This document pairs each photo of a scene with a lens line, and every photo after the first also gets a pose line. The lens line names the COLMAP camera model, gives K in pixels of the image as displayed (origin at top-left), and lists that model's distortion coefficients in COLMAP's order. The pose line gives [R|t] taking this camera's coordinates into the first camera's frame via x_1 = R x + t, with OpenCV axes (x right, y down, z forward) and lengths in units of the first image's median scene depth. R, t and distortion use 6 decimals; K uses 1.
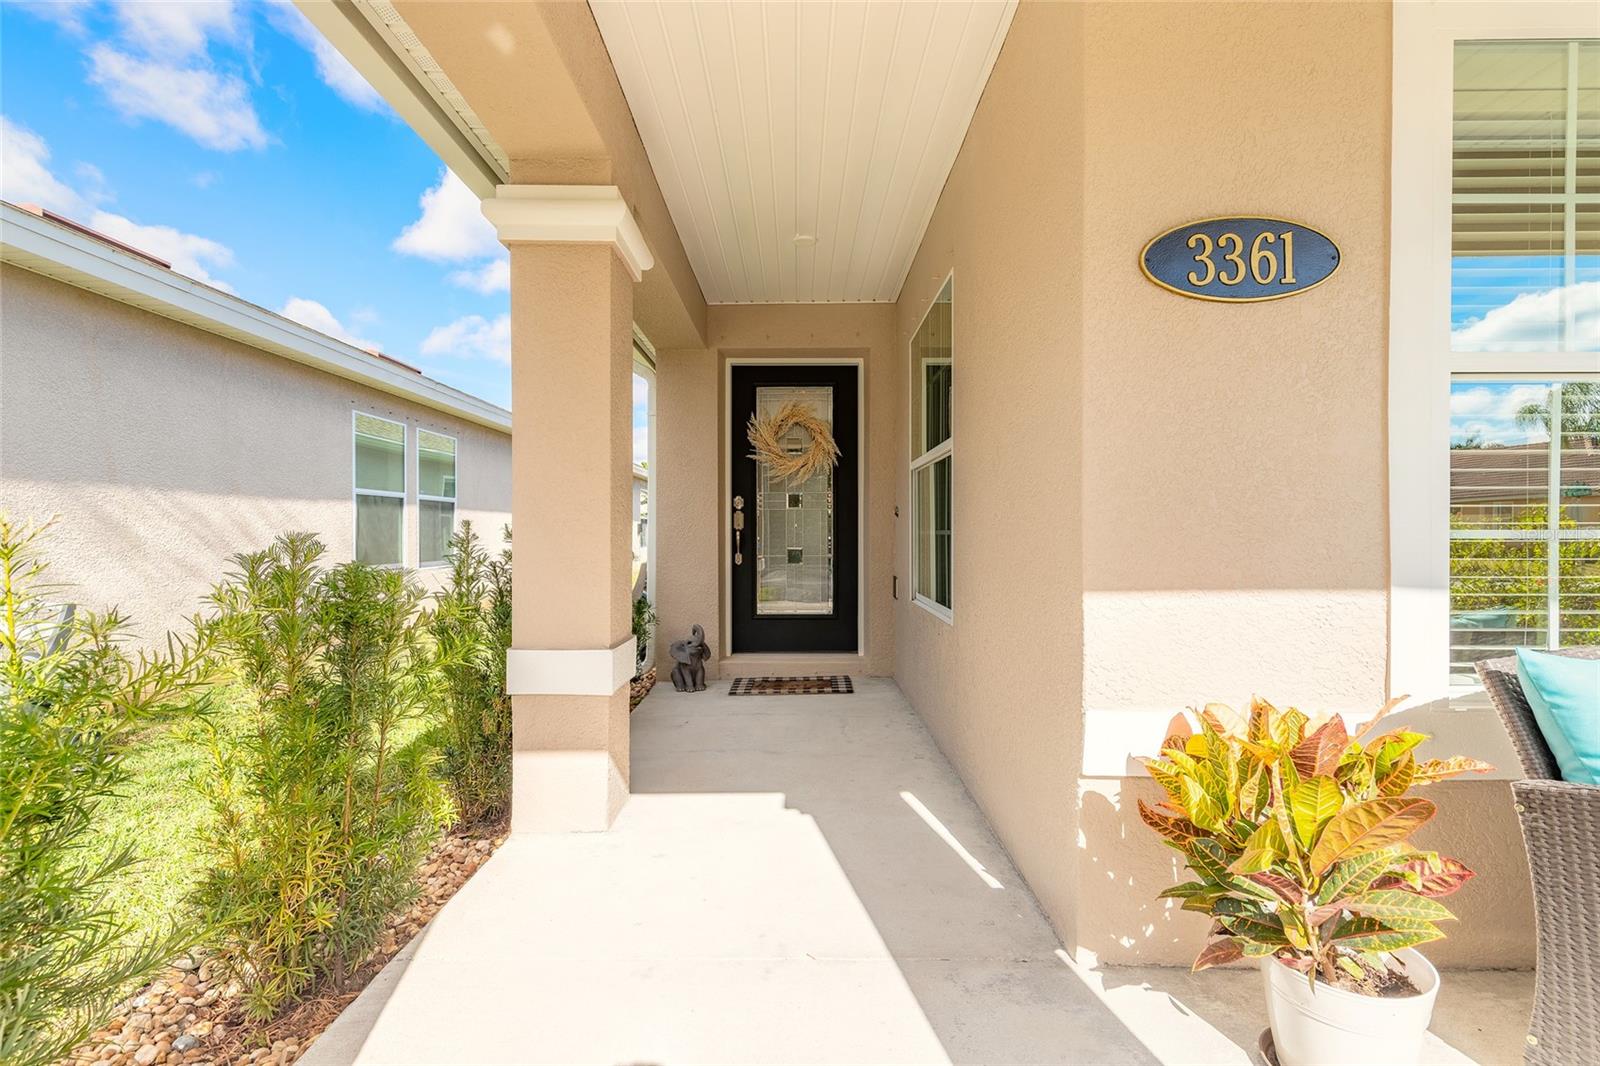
lens RADIAL K [[727.8, 0, 795.7], [0, 727.8, 534.6], [0, 0, 1]] dist [0.008759, -0.001146]
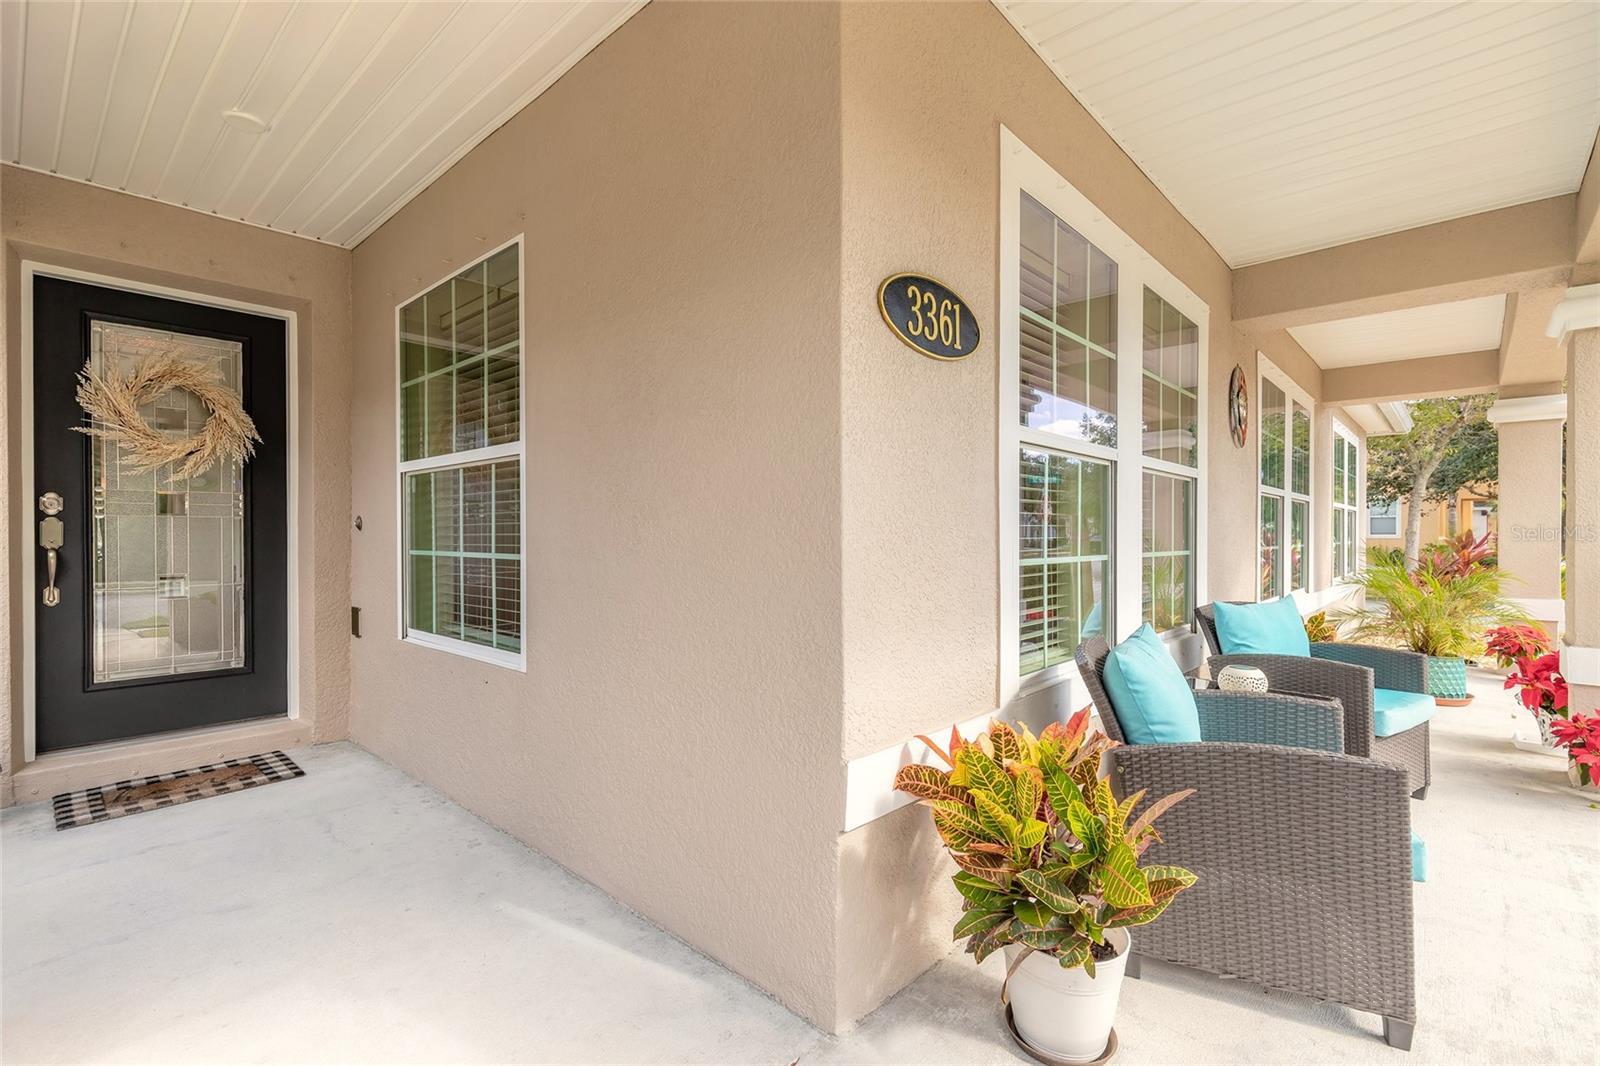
lens RADIAL K [[727.8, 0, 787.5], [0, 727.8, 535.1], [0, 0, 1]] dist [0.008759, -0.001146]
pose [[0.678047, -0.002751, 0.735014, -0.127859], [0.002007, 0.999996, 0.001891, -0.020208], [-0.735016, 0.000193, 0.678050, 0.155259]]
